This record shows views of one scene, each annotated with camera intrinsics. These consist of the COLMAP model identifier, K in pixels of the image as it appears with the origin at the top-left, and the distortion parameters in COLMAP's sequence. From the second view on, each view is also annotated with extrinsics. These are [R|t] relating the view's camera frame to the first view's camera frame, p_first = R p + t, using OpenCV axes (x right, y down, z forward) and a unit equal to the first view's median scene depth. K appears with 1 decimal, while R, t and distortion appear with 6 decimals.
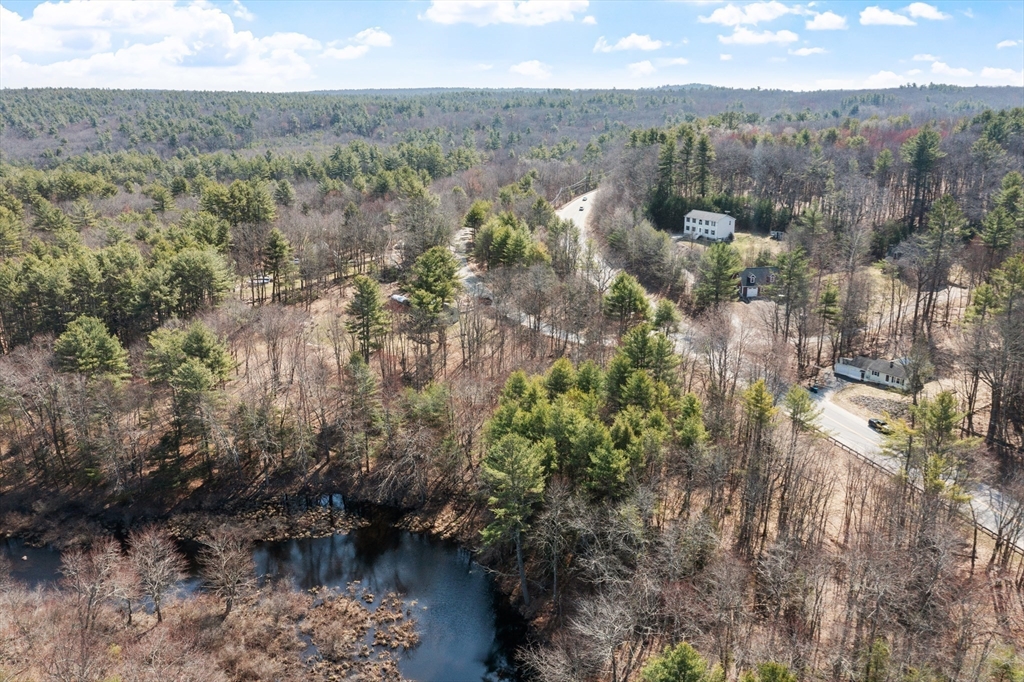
lens RADIAL K [[818.3, 0, 512.0], [0, 818.3, 341.0], [0, 0, 1]] dist [-0.006369, 0.004944]
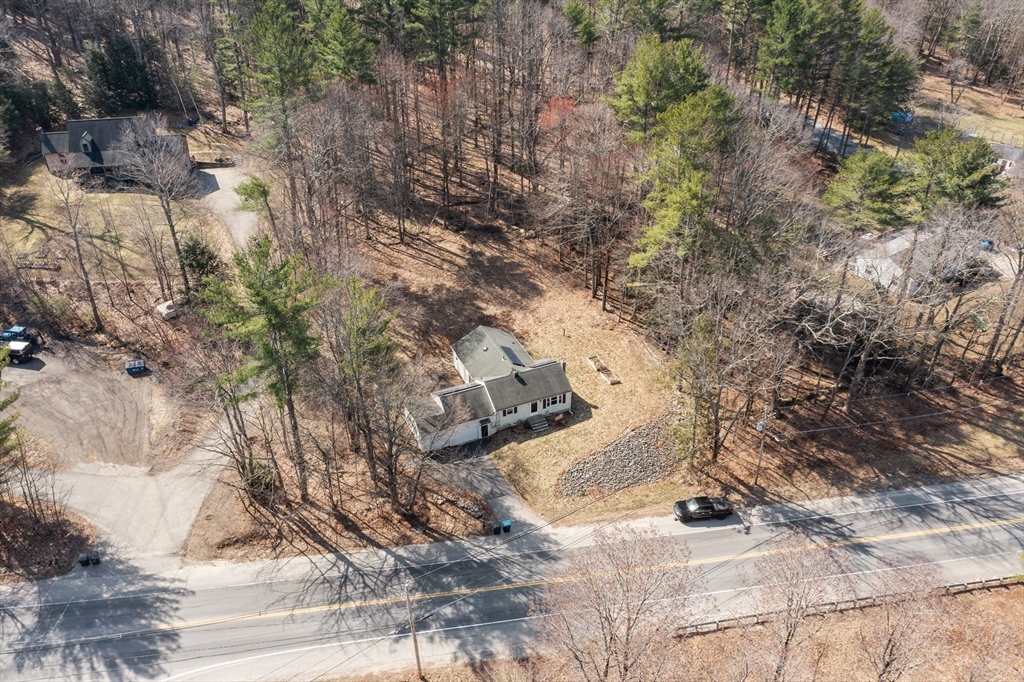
lens RADIAL K [[818.3, 0, 512.0], [0, 818.3, 341.0], [0, 0, 1]] dist [-0.006369, 0.004944]
pose [[0.182738, -0.531964, 0.826814, 0.040949], [0.285197, 0.833496, 0.473230, -0.144377], [-0.940888, 0.149328, 0.304026, 0.540277]]
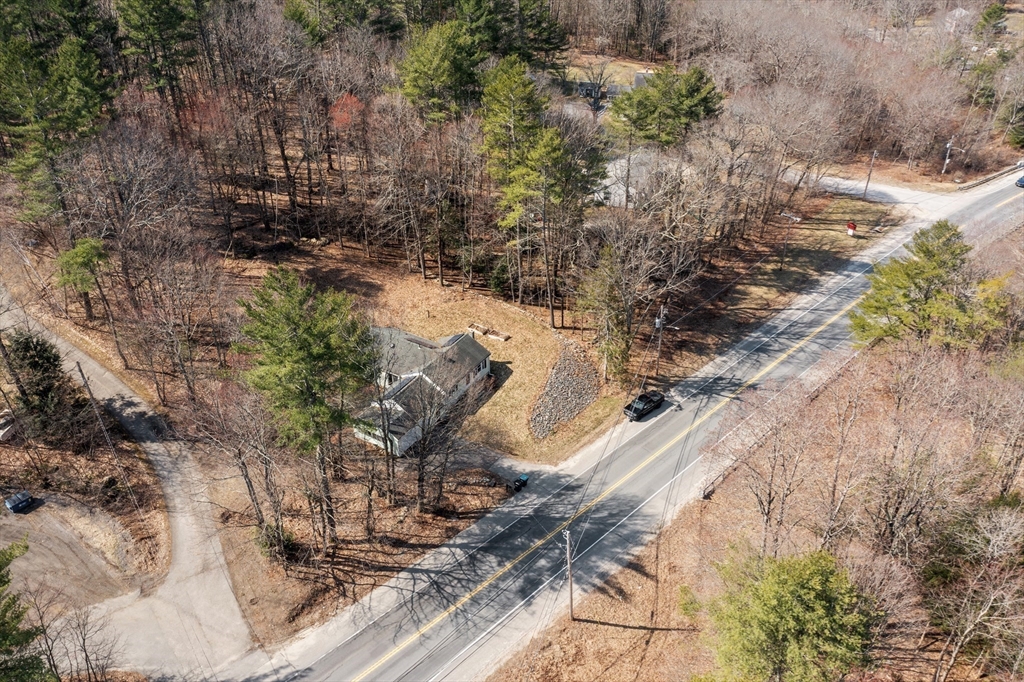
lens RADIAL K [[818.3, 0, 512.0], [0, 818.3, 341.0], [0, 0, 1]] dist [-0.006369, 0.004944]
pose [[-0.418884, -0.485386, 0.767422, 0.035833], [0.264558, 0.743239, 0.614495, -0.181581], [-0.868645, 0.460430, -0.182918, 0.670058]]
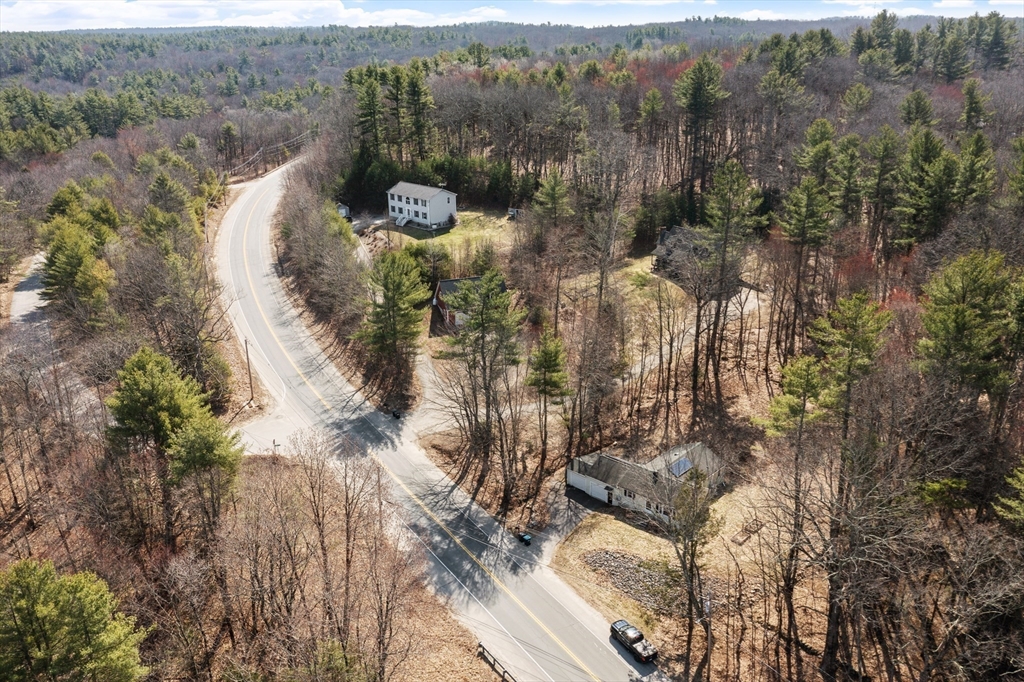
lens RADIAL K [[818.3, 0, 512.0], [0, 818.3, 341.0], [0, 0, 1]] dist [-0.006369, 0.004944]
pose [[0.974835, -0.082350, 0.207159, 0.164472], [0.068482, 0.994959, 0.073259, -0.072265], [-0.212148, -0.057229, 0.975560, 0.301711]]
